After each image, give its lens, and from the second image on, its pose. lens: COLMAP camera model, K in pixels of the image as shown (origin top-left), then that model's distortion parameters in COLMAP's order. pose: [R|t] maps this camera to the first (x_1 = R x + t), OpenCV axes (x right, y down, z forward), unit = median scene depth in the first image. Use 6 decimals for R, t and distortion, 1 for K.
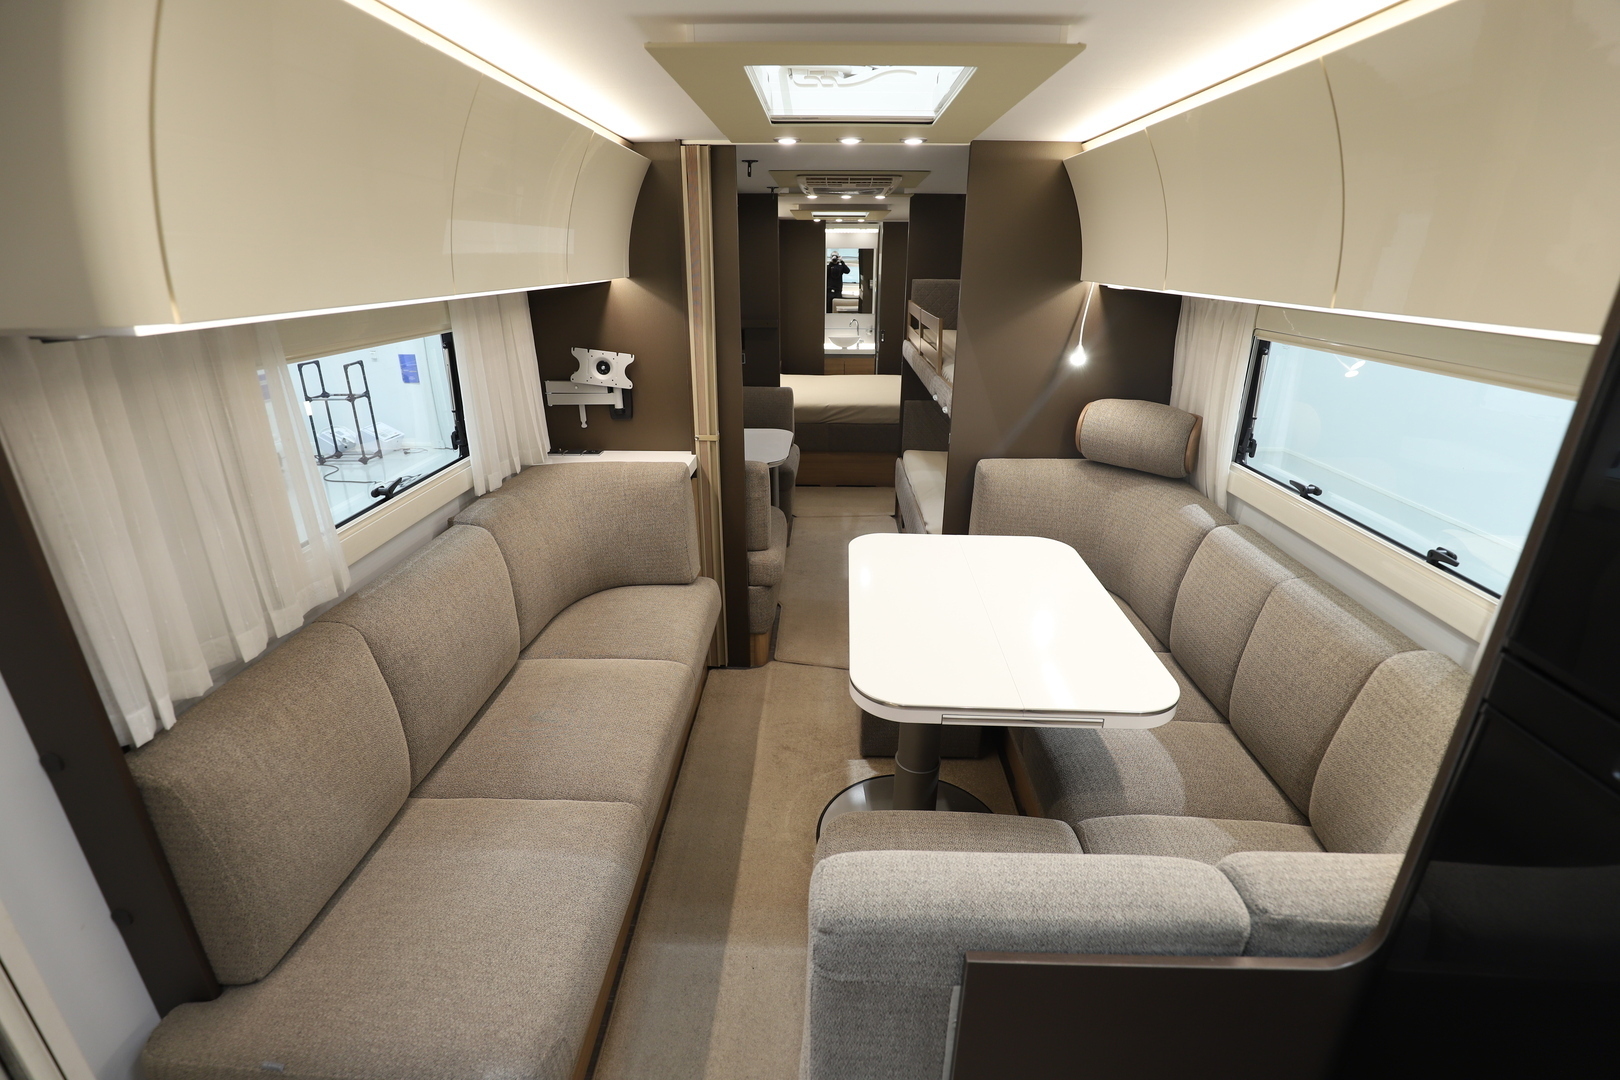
lens RADIAL K [[743.4, 0, 811.6], [0, 743.4, 542.6], [0, 0, 1]] dist [-0.019212, -0.000612]
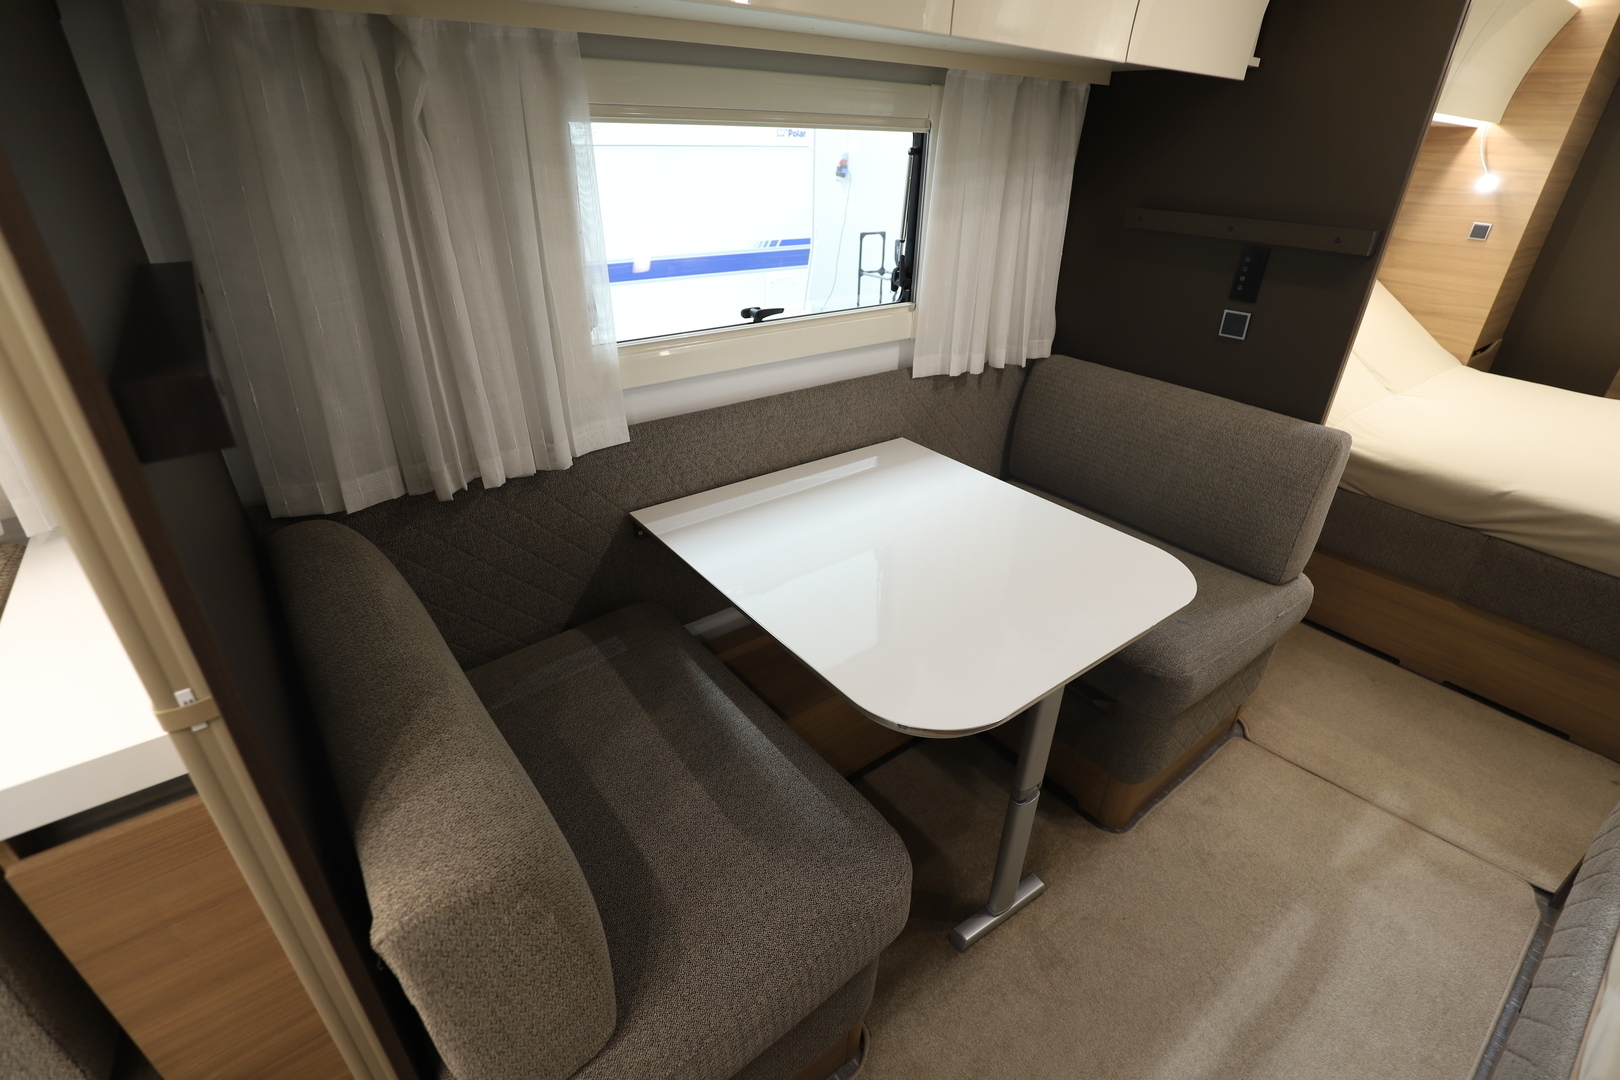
lens RADIAL K [[743.4, 0, 809.7], [0, 743.4, 534.8], [0, 0, 1]] dist [-0.019212, -0.000612]
pose [[0.633847, 0.373920, -0.677068, 0.061164], [-0.283551, 0.926769, 0.246370, -0.170796], [0.719609, 0.035822, 0.693455, 0.531007]]
